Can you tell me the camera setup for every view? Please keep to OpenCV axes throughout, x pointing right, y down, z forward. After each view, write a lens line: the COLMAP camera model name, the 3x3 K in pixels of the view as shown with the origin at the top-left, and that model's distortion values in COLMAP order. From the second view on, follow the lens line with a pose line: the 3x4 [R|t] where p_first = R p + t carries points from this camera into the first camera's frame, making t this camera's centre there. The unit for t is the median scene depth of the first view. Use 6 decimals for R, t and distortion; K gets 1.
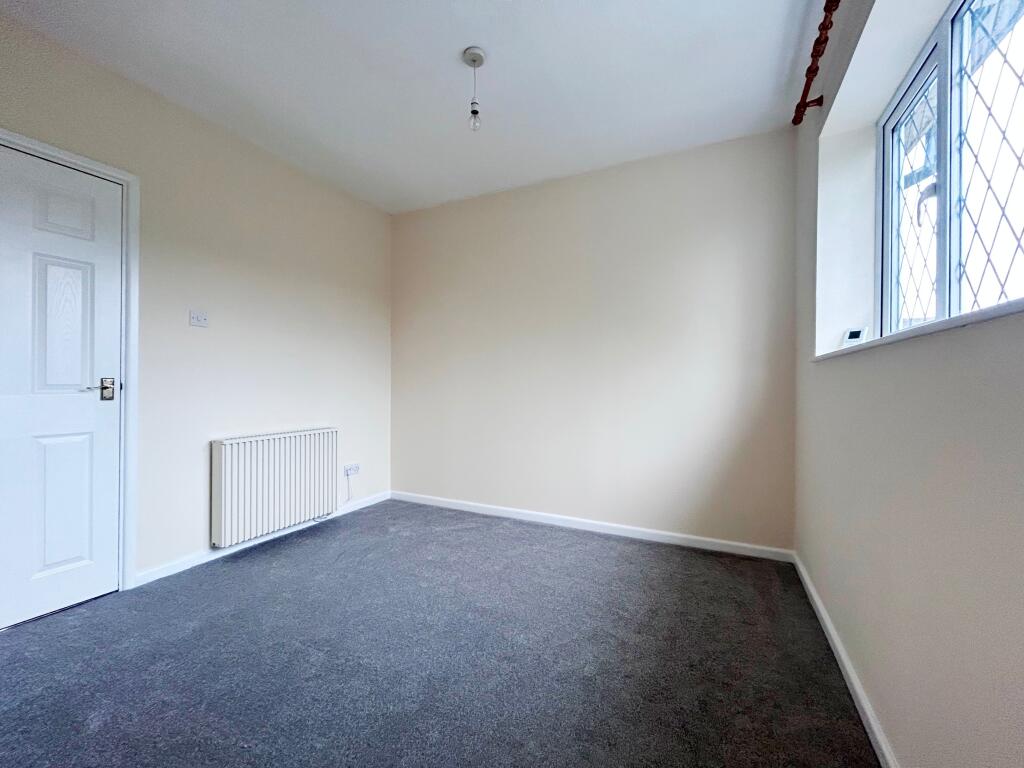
lens RADIAL K [[407.8, 0, 513.3], [0, 407.8, 382.7], [0, 0, 1]] dist [-0.001804, 0.000400]
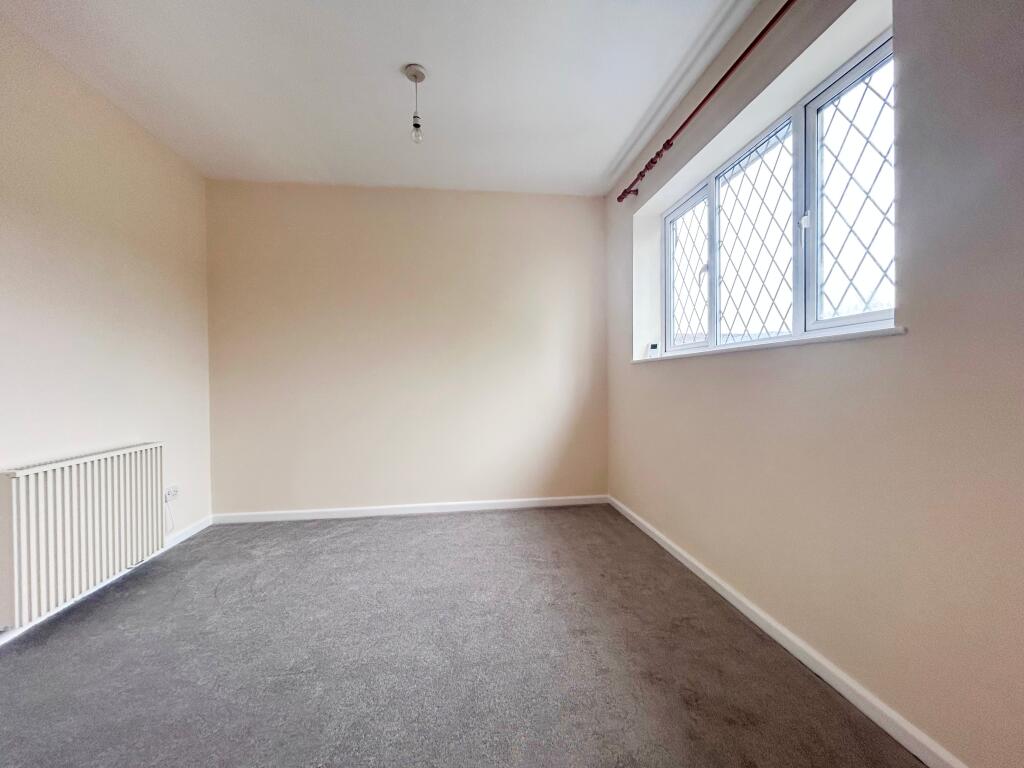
lens RADIAL K [[407.8, 0, 512.2], [0, 407.8, 382.1], [0, 0, 1]] dist [-0.001804, 0.000400]
pose [[0.839261, -0.017679, 0.543442, -0.345067], [0.013799, 0.999842, 0.011215, -0.003766], [-0.543554, -0.001914, 0.839372, -0.019466]]
